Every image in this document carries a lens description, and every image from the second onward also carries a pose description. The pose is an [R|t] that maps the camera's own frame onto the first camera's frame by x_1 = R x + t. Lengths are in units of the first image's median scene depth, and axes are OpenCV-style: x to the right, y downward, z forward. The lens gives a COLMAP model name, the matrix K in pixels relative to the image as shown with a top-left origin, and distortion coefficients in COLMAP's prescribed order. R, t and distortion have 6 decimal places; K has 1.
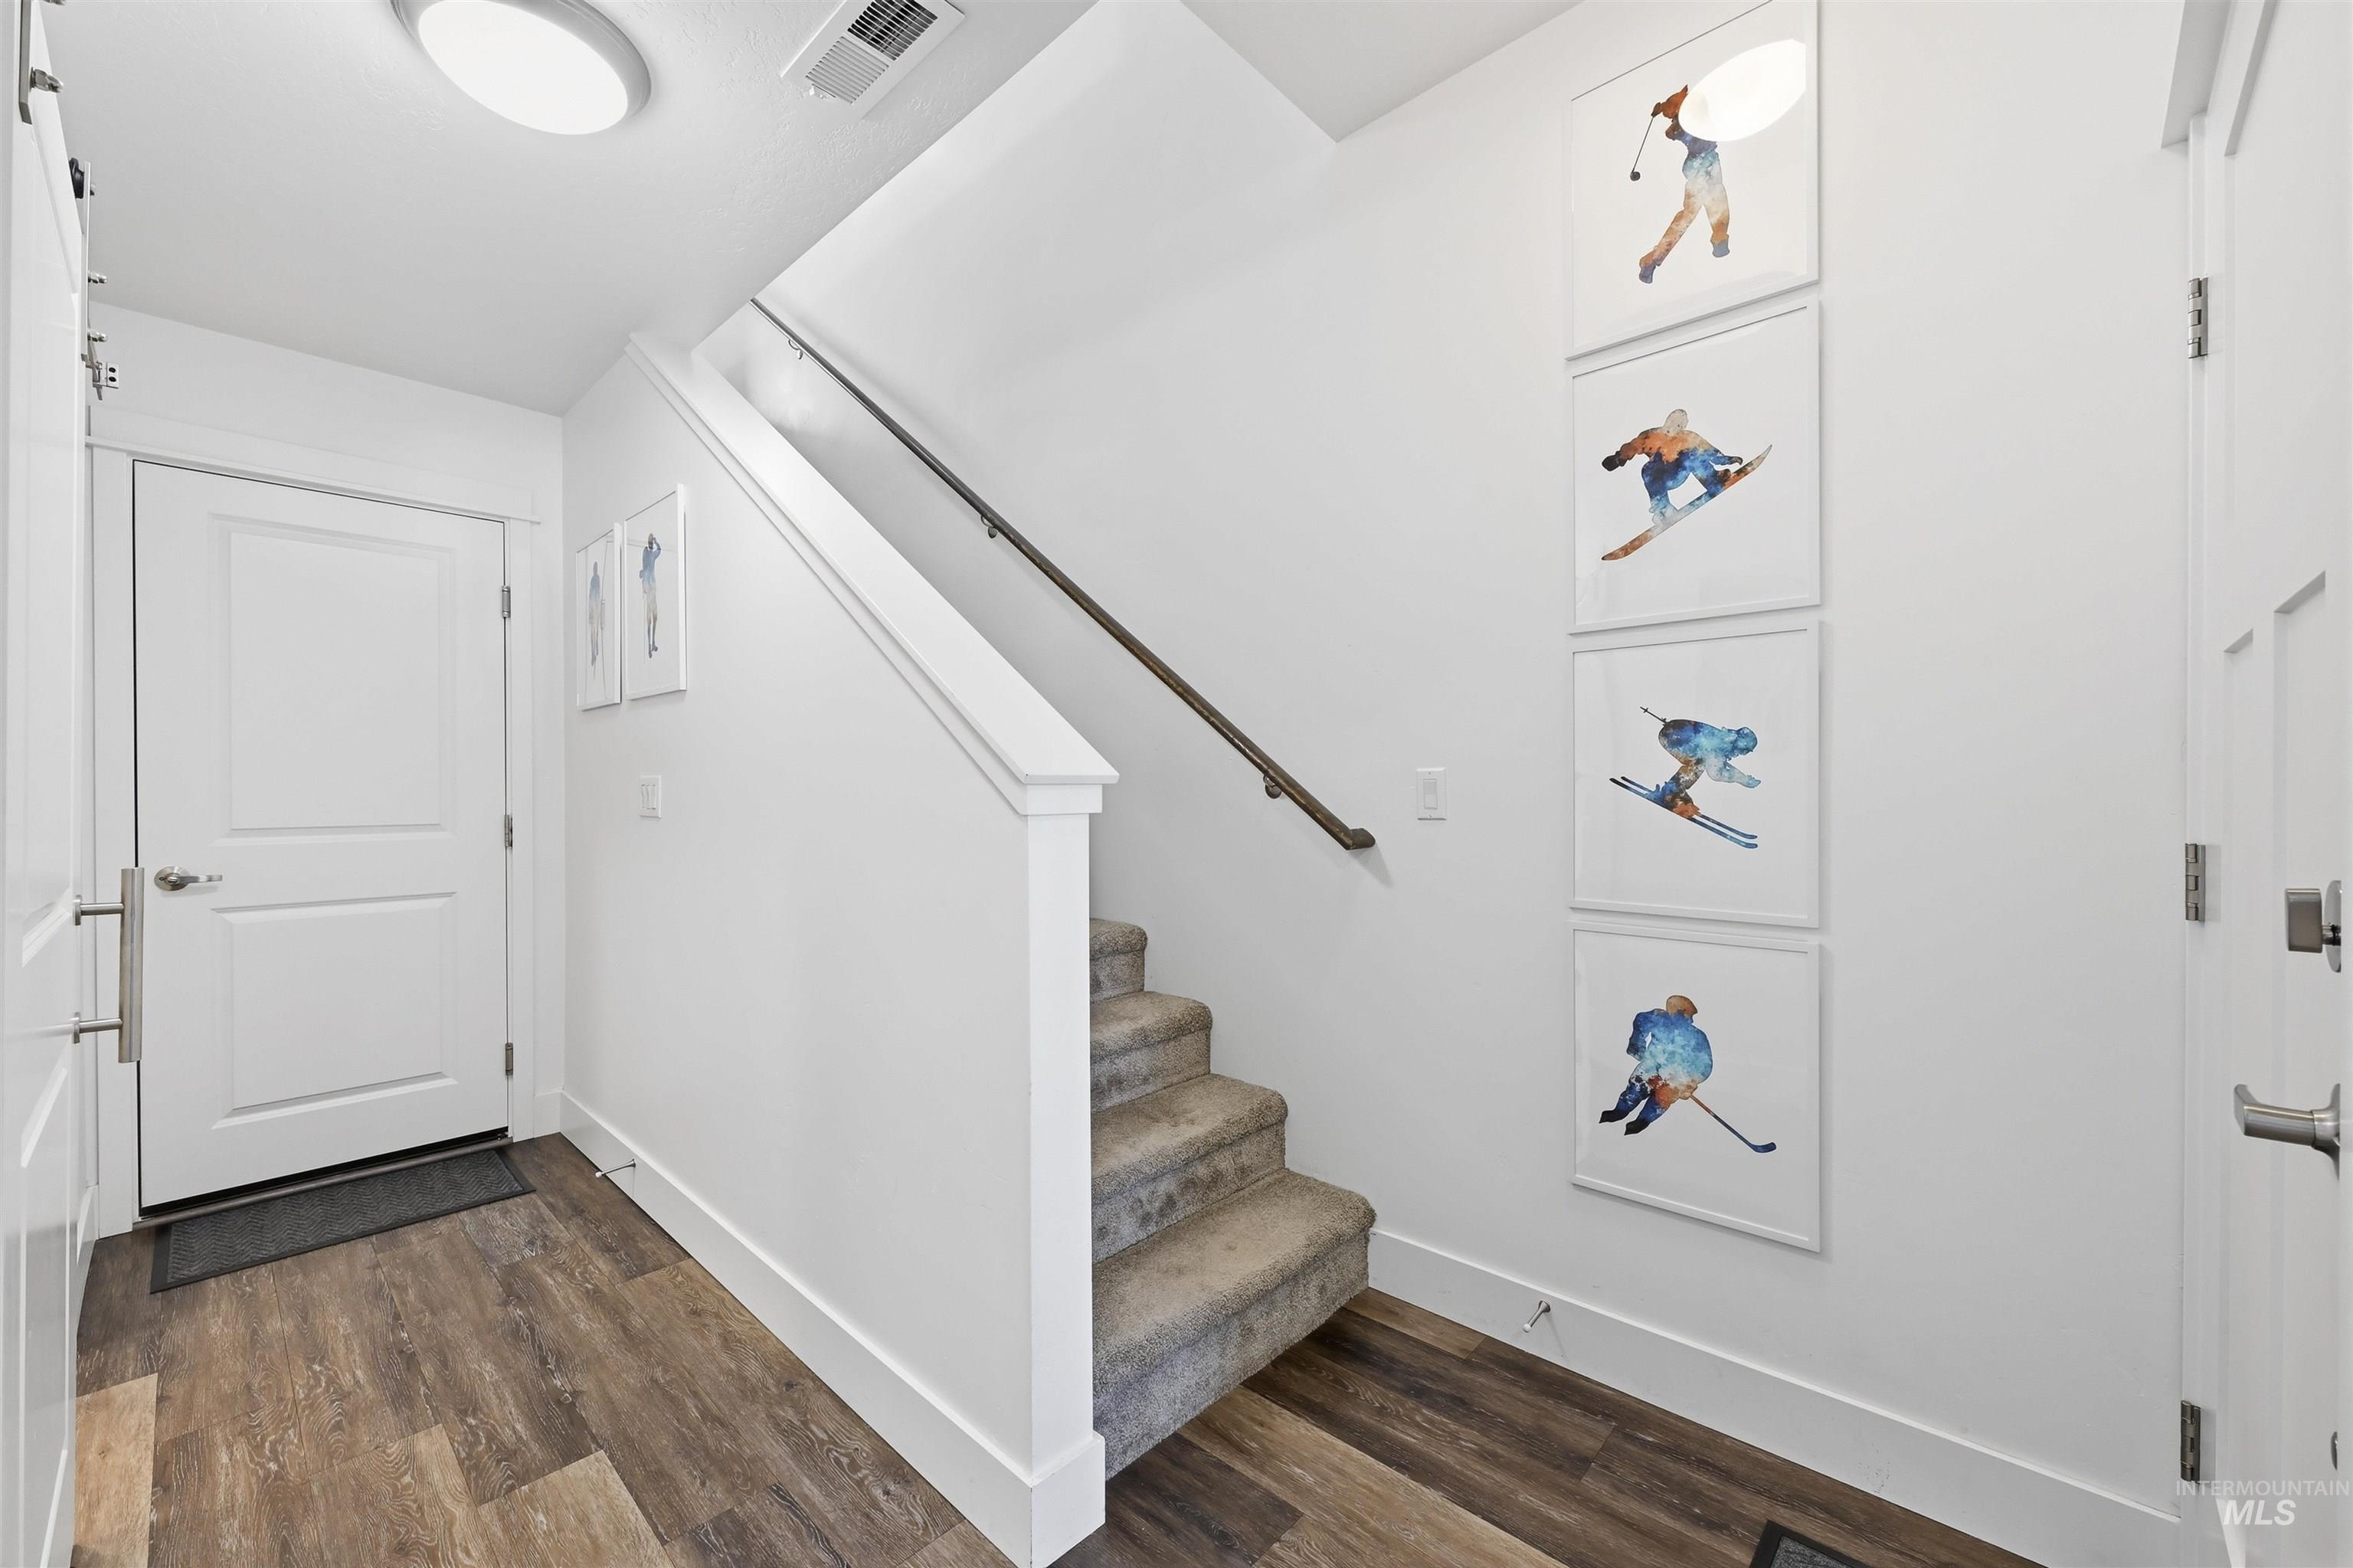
lens RADIAL K [[929.7, 0, 1176.3], [0, 929.7, 790.2], [0, 0, 1]] dist [-0.001809, 0.000721]
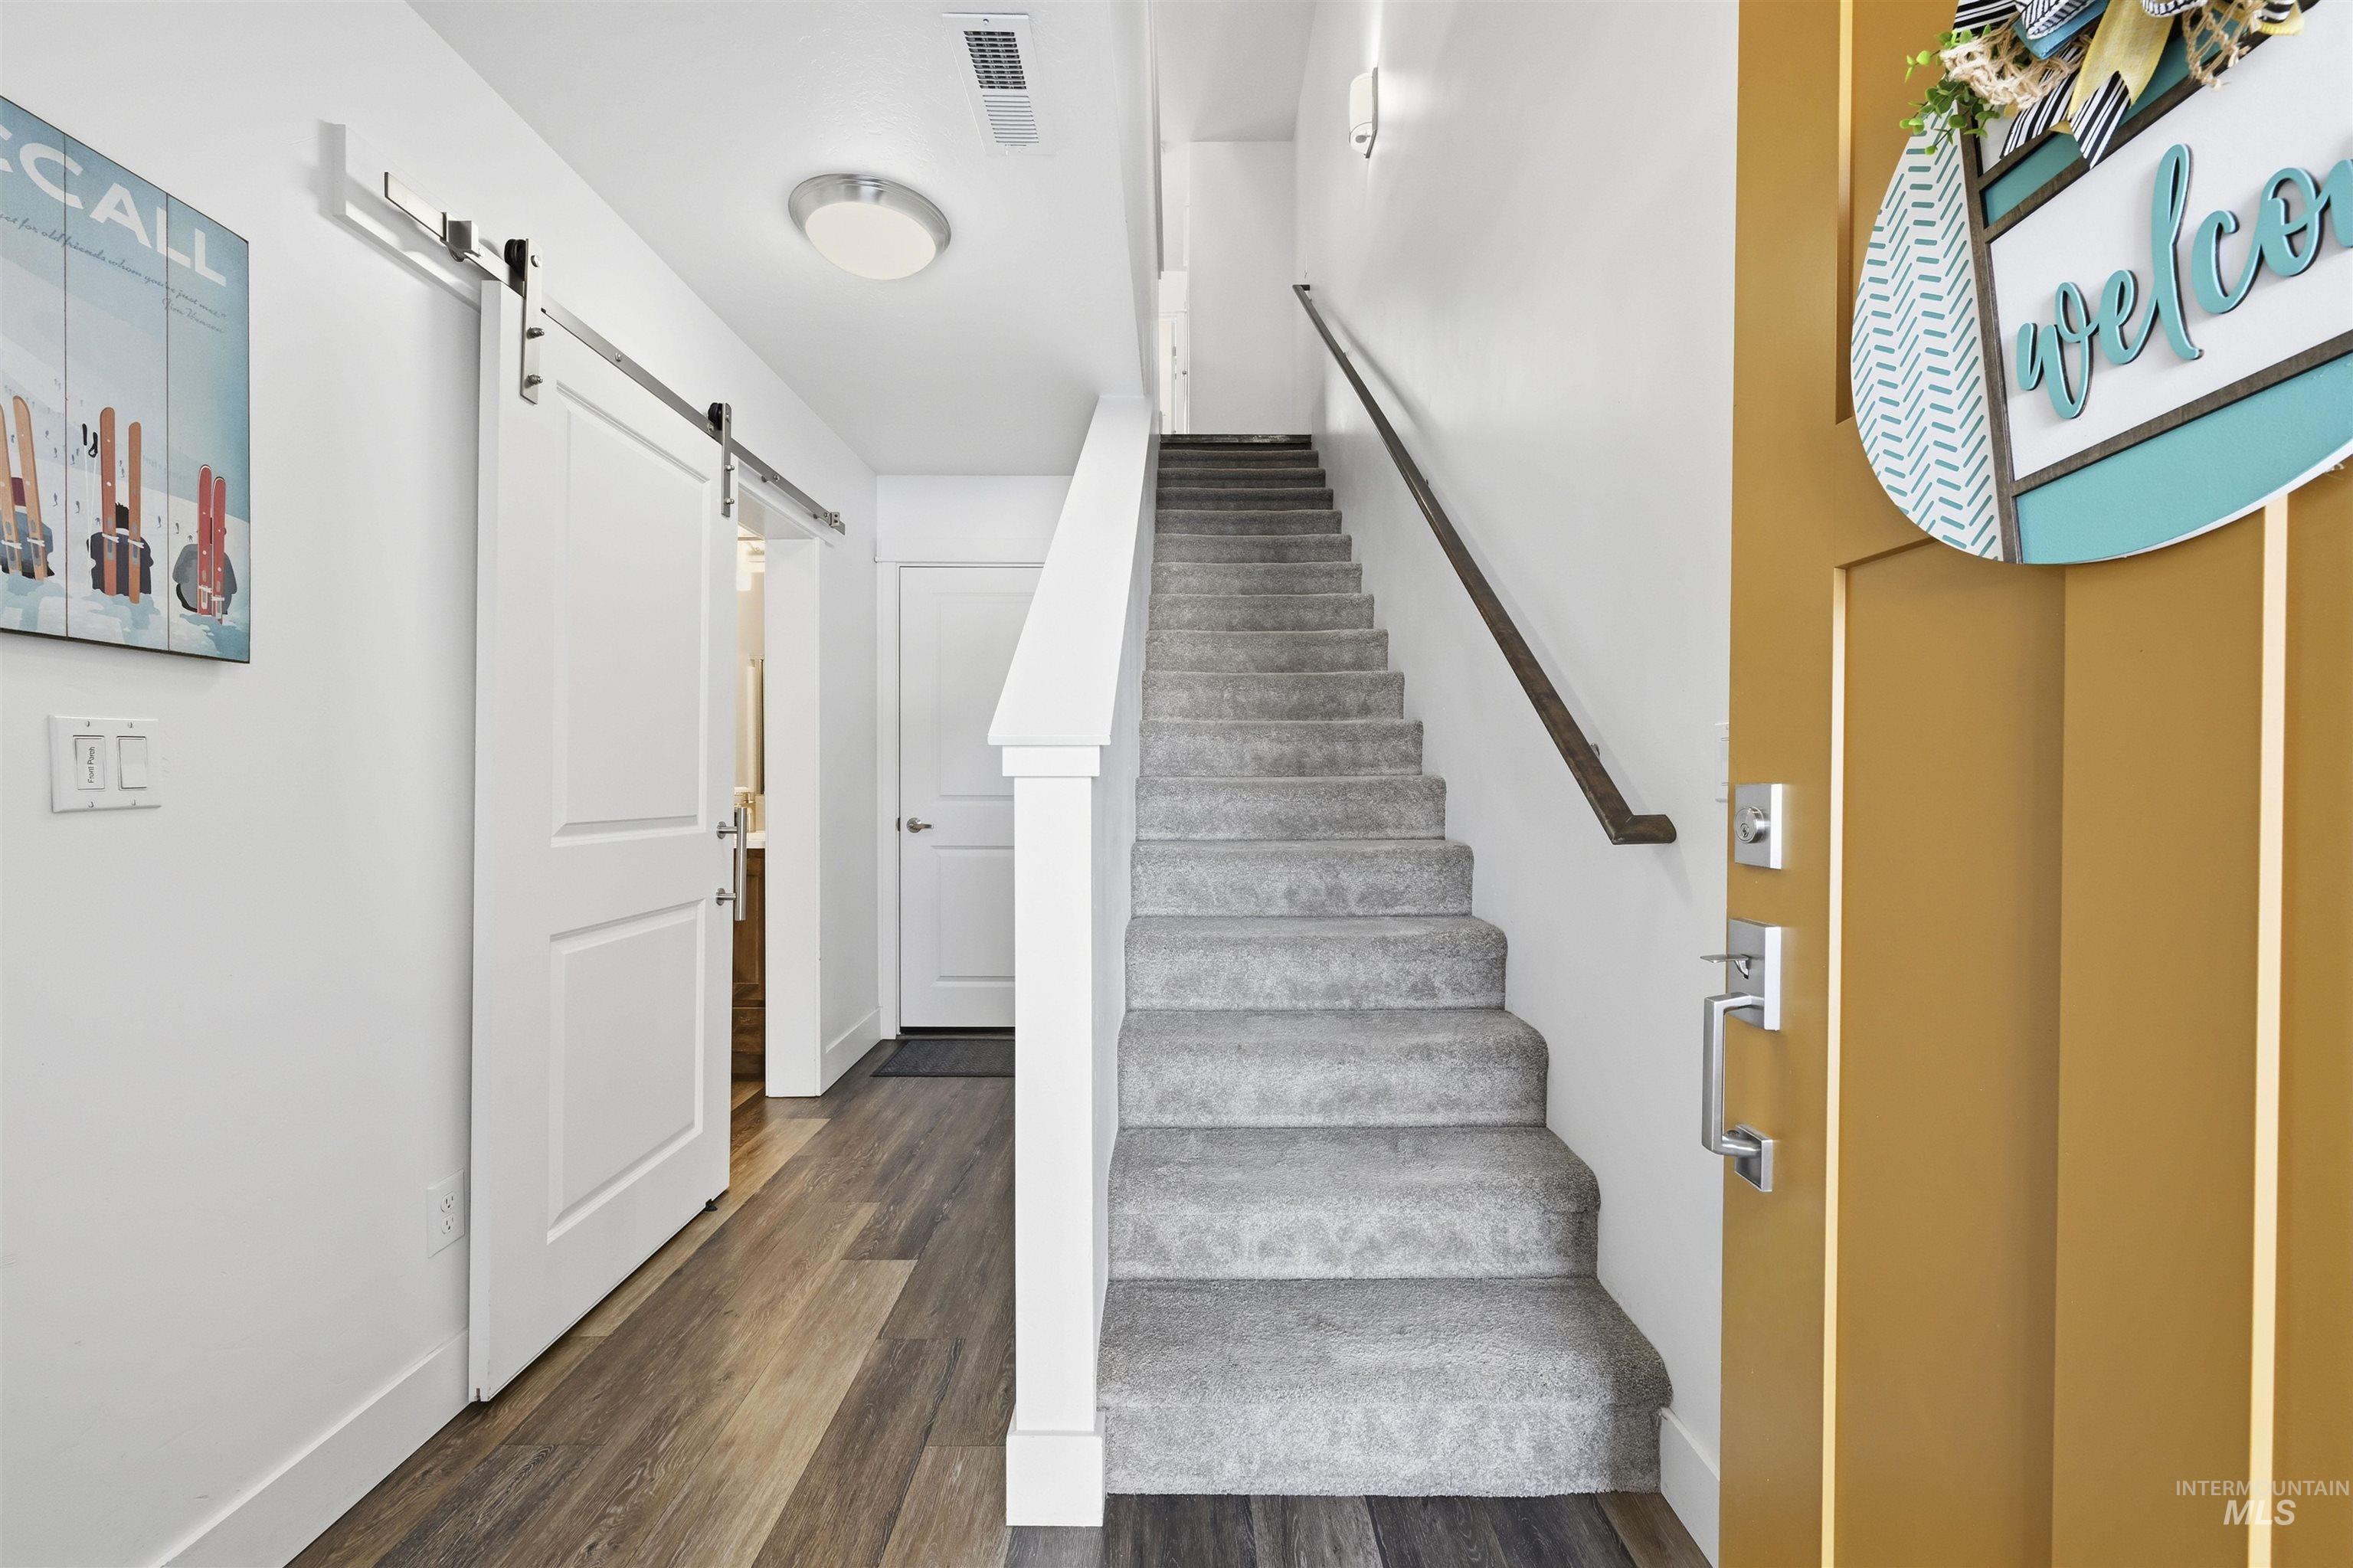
lens RADIAL K [[929.7, 0, 1176.2], [0, 929.7, 782.6], [0, 0, 1]] dist [-0.001809, 0.000721]
pose [[0.680044, 0.004678, -0.733156, 0.490839], [-0.005066, 0.999986, 0.001682, 0.022844], [0.733154, 0.002570, 0.680058, 0.304765]]
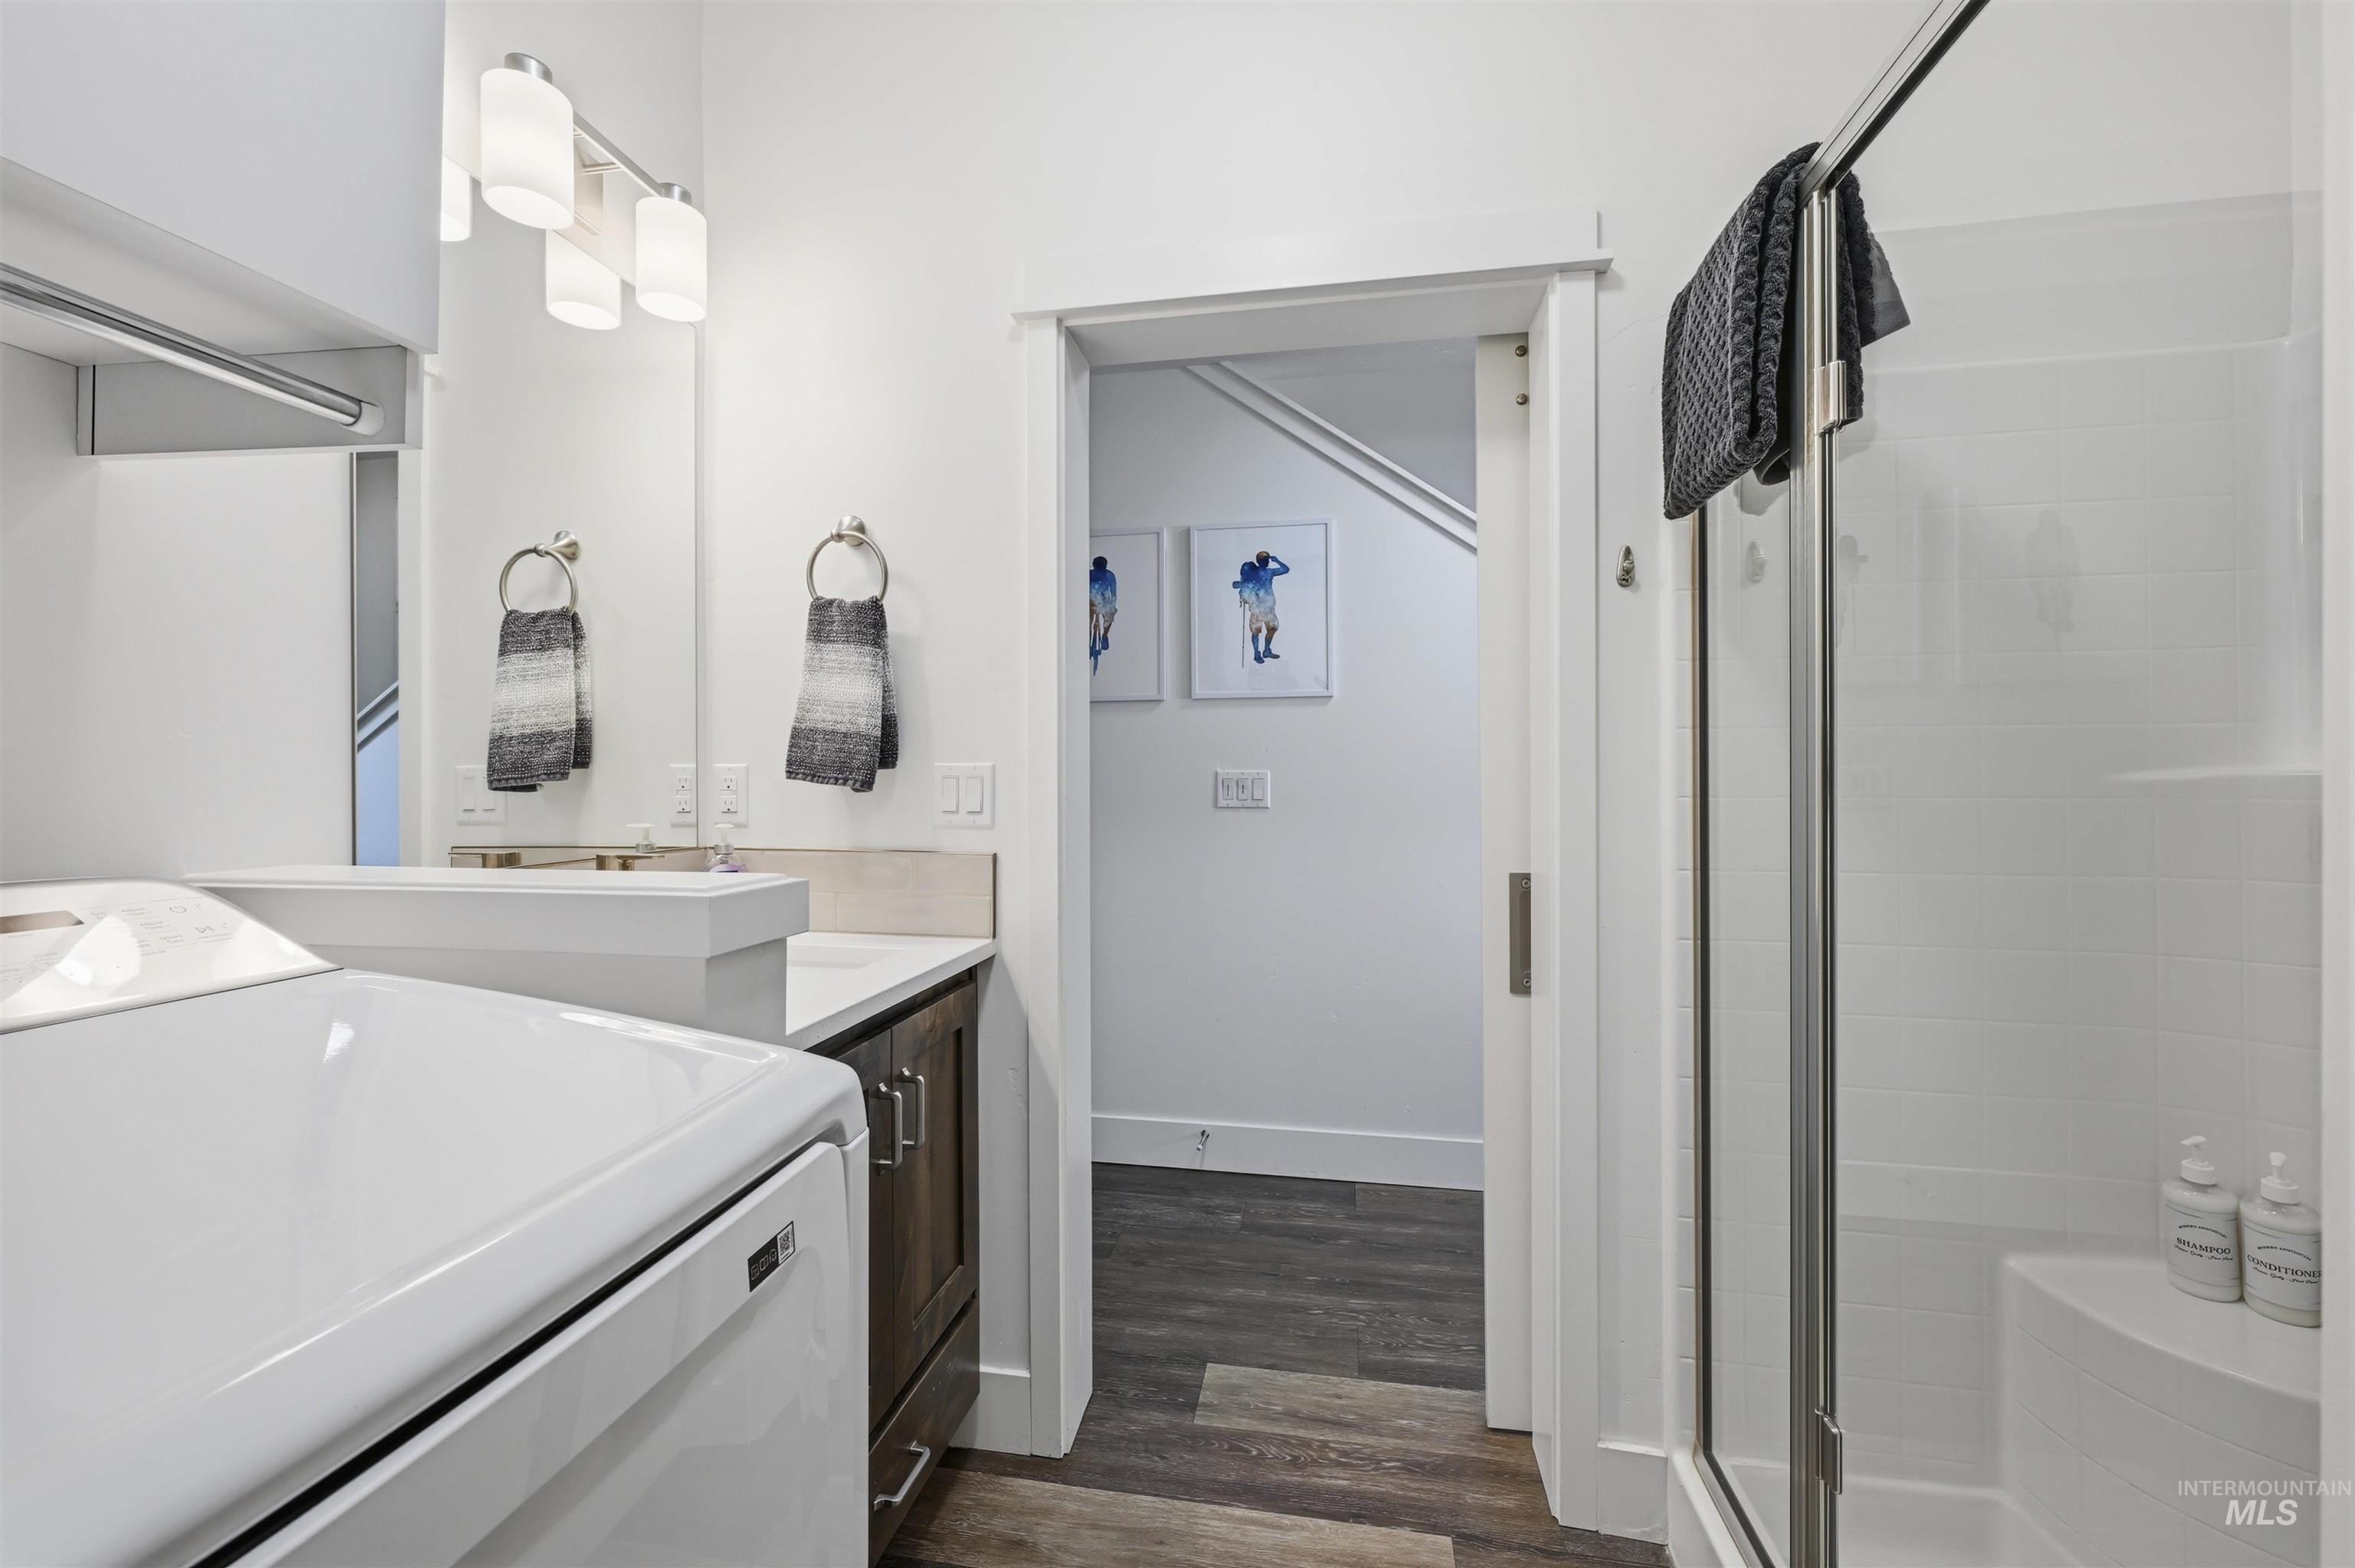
lens RADIAL K [[930.4, 0, 1187.4], [0, 930.4, 771.8], [0, 0, 1]] dist [-0.001809, 0.000721]
pose [[0.829107, 0.009606, 0.559007, -1.568809], [-0.000752, 0.999871, -0.016066, 0.005401], [-0.559089, 0.012900, 0.829007, 0.162087]]
